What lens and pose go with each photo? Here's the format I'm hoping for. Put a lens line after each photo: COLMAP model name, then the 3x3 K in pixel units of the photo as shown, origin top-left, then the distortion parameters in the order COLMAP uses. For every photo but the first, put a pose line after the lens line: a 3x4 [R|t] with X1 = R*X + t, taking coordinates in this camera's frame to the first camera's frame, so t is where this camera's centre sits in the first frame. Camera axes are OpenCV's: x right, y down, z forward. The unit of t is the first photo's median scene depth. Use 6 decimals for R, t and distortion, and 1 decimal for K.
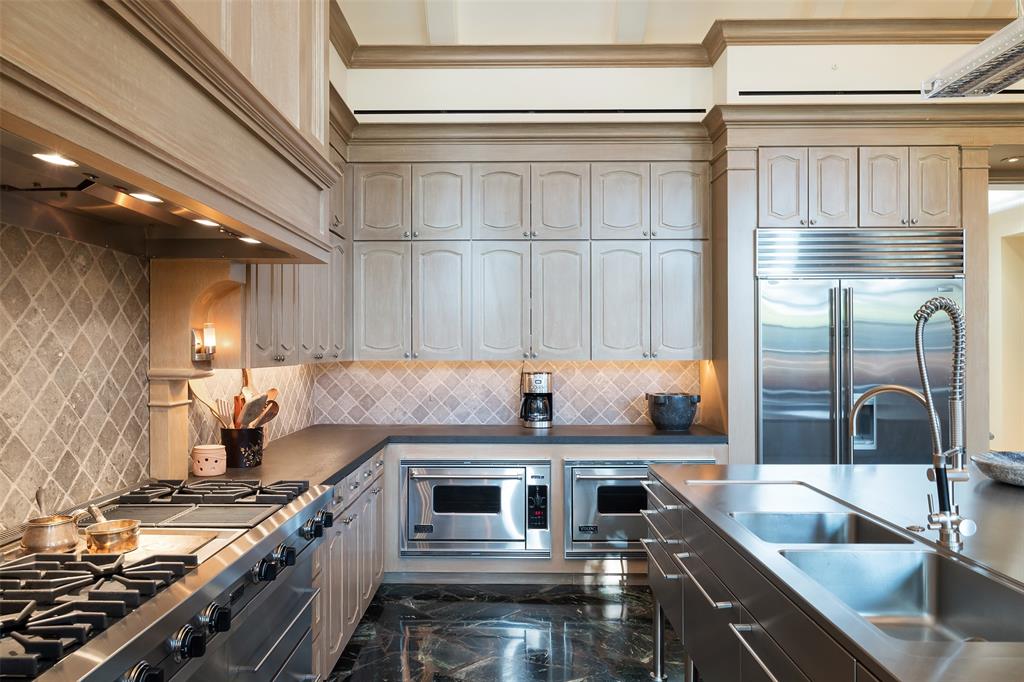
lens RADIAL K [[674.9, 0, 508.7], [0, 674.9, 349.9], [0, 0, 1]] dist [-0.003880, 0.004400]
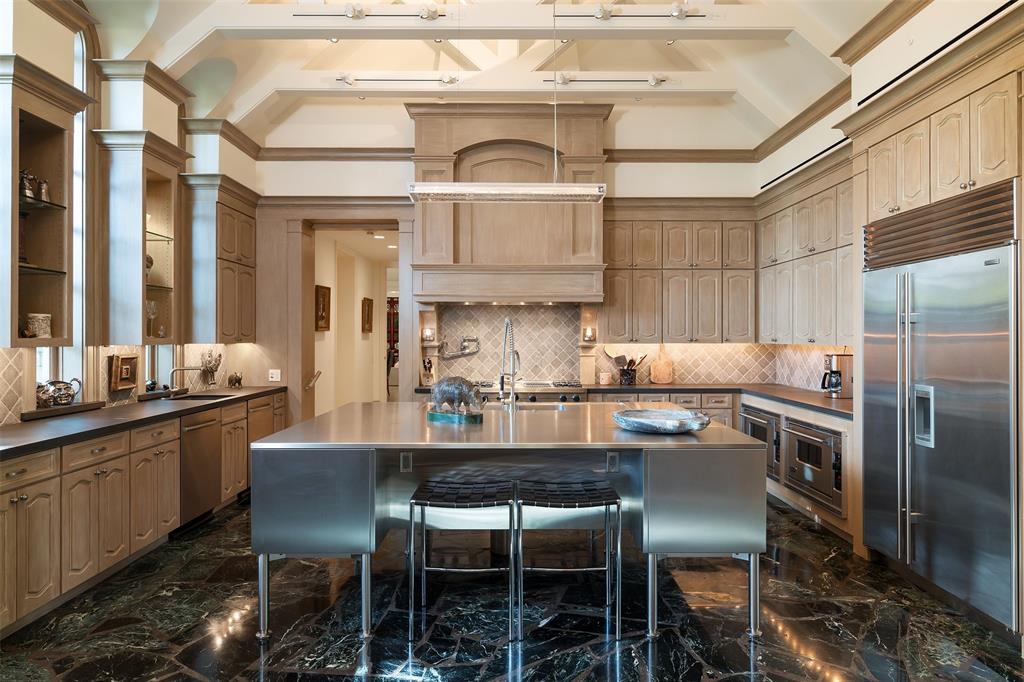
lens RADIAL K [[635.3, 0, 512.0], [0, 635.3, 341.0], [0, 0, 1]] dist [-0.002396, -0.000176]
pose [[0.019598, 0.005793, -0.999791, 1.367936], [-0.006403, 0.999963, 0.005668, 0.004411], [0.999787, 0.006291, 0.019634, 0.413435]]
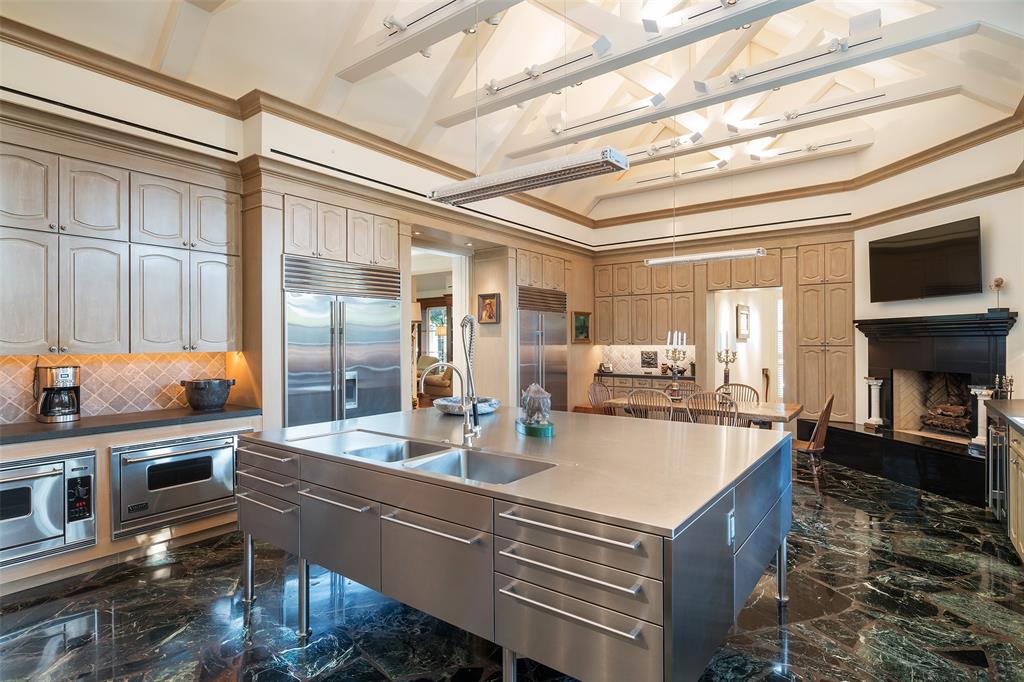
lens RADIAL K [[526.3, 0, 512.0], [0, 526.3, 341.0], [0, 0, 1]] dist [0.001574, 0.000472]
pose [[0.594497, 0.001388, 0.804096, -0.207444], [0.002252, 0.999992, -0.003391, -0.000028], [-0.804094, 0.003827, 0.594489, 0.003426]]
